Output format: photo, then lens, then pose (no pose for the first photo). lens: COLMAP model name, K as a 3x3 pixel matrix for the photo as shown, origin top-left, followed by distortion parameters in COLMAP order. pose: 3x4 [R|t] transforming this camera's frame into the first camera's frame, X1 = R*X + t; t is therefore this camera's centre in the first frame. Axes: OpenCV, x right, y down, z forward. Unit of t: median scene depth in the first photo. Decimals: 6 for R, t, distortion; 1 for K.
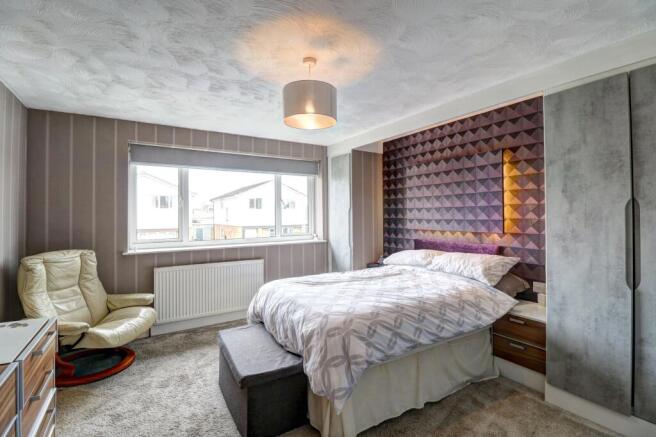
lens RADIAL K [[313.1, 0, 340.2], [0, 313.1, 212.7], [0, 0, 1]] dist [-0.001089, -0.000104]
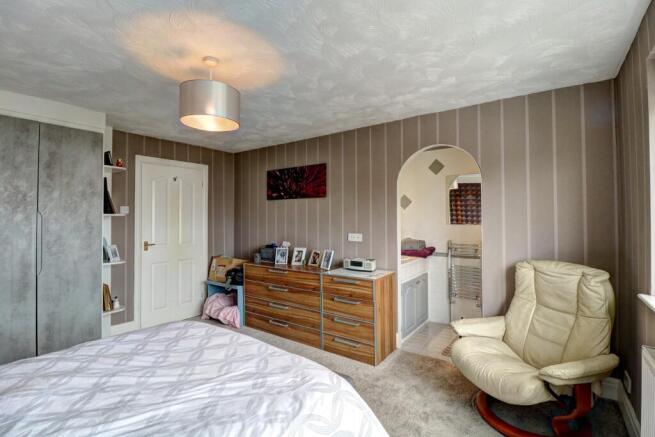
lens RADIAL K [[313.3, 0, 336.6], [0, 313.3, 215.0], [0, 0, 1]] dist [-0.003491, -0.011509]
pose [[-0.941966, 0.003400, -0.335691, -0.097360], [0.010178, 0.999778, -0.018434, 0.013139], [0.335554, -0.020781, -0.941792, 1.421704]]
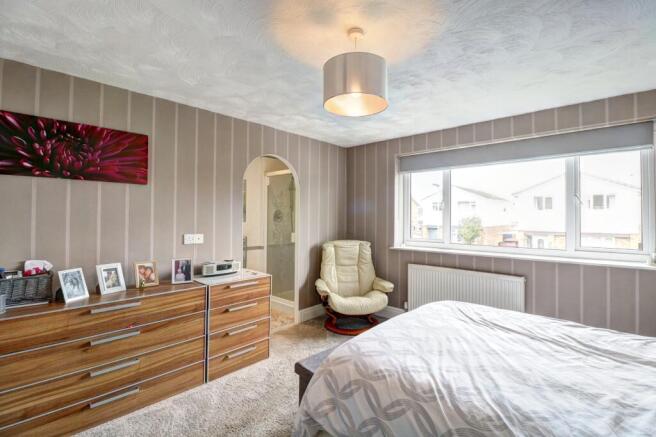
lens RADIAL K [[313.8, 0, 337.1], [0, 313.8, 215.0], [0, 0, 1]] dist [-0.003491, -0.011509]
pose [[0.256859, 0.003019, -0.966444, 0.488269], [-0.001499, 0.999995, 0.002726, -0.001109], [0.966448, 0.000749, 0.256863, 0.525197]]
